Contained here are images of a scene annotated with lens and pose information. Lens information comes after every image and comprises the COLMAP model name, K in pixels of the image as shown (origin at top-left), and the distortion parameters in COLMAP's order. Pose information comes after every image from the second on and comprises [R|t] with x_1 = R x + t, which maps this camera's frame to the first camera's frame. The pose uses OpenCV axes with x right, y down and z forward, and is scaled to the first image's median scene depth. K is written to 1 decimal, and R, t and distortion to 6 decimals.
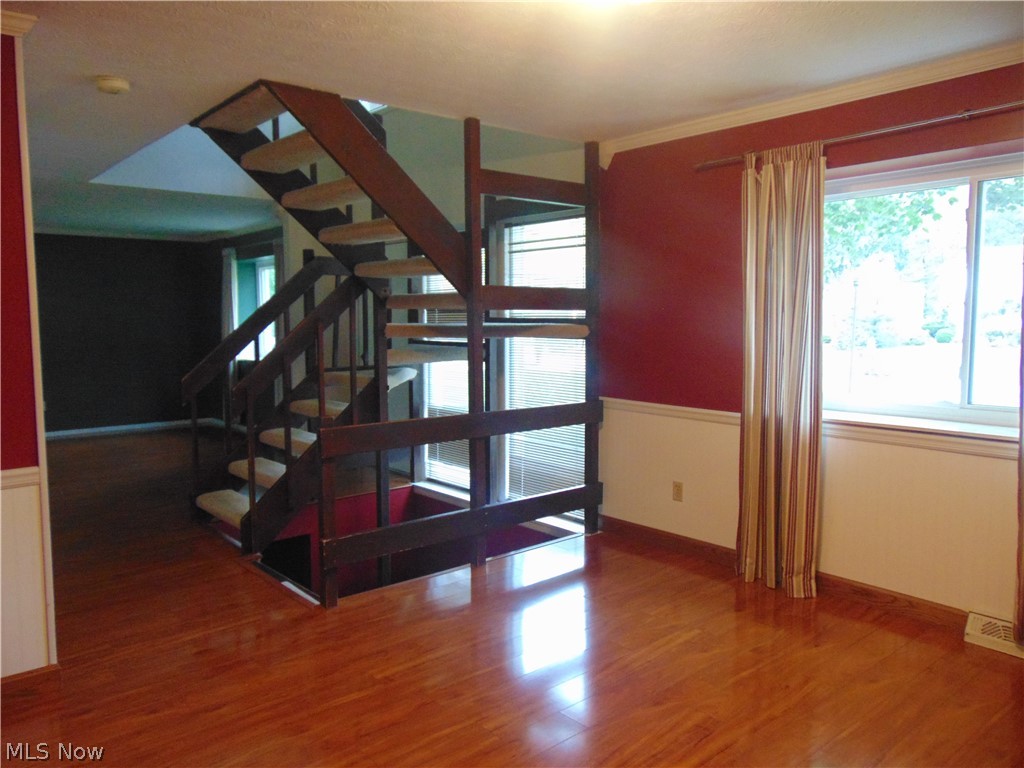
lens RADIAL K [[760.2, 0, 512.0], [0, 760.2, 377.2], [0, 0, 1]] dist [0.002001, 0.001813]
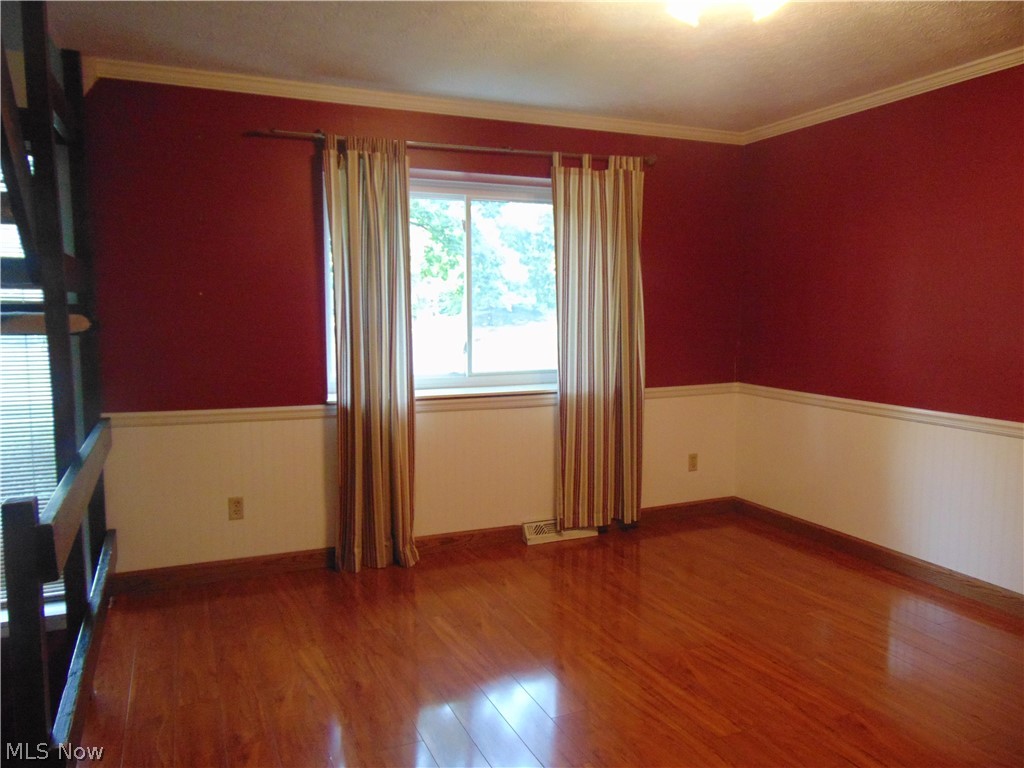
lens RADIAL K [[755.7, 0, 512.0], [0, 755.7, 384.0], [0, 0, 1]] dist [-0.061400, 0.002181]
pose [[0.282265, -0.091967, 0.954918, -0.586144], [0.070207, 0.994705, 0.075047, -0.035913], [-0.956764, 0.045859, 0.287227, 0.553645]]
